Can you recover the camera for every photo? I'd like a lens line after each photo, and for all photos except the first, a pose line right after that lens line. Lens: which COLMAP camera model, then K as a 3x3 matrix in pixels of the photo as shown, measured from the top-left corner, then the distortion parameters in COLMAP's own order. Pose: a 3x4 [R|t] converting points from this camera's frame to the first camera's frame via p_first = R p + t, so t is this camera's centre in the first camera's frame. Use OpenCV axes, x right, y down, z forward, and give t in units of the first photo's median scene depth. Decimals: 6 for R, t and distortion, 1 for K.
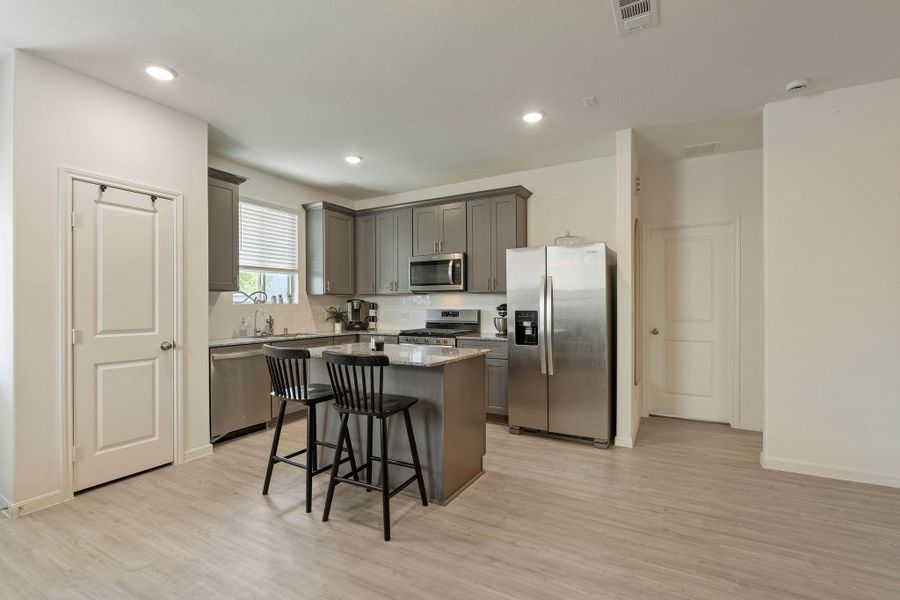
lens RADIAL K [[403.3, 0, 462.1], [0, 403.3, 302.7], [0, 0, 1]] dist [0.000246, 0.000045]
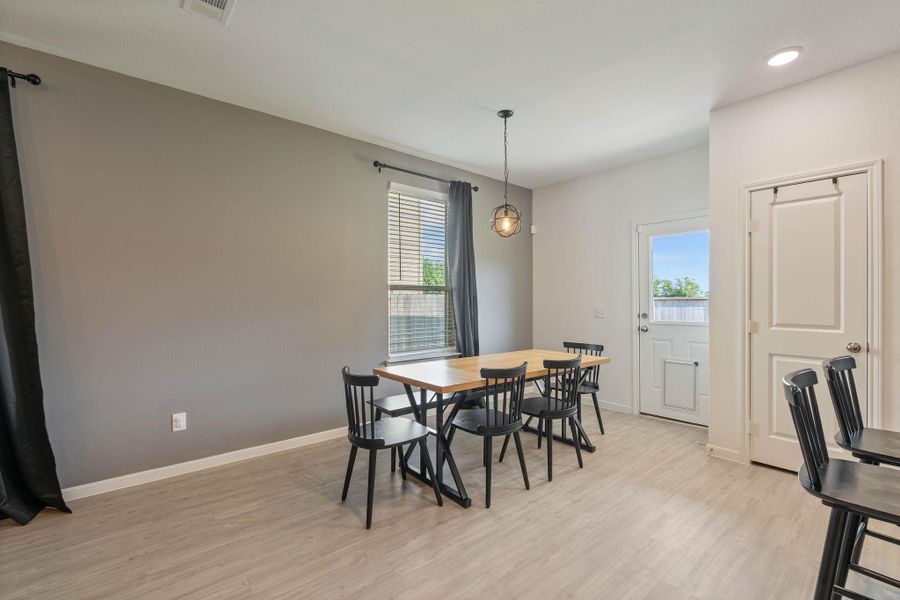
lens RADIAL K [[403.3, 0, 462.1], [0, 403.3, 302.7], [0, 0, 1]] dist [0.000246, 0.000045]
pose [[-0.340158, 0.002113, -0.940366, 0.397593], [0.002861, 0.999995, 0.001212, 0.010290], [0.940364, -0.002279, -0.340162, 0.583888]]
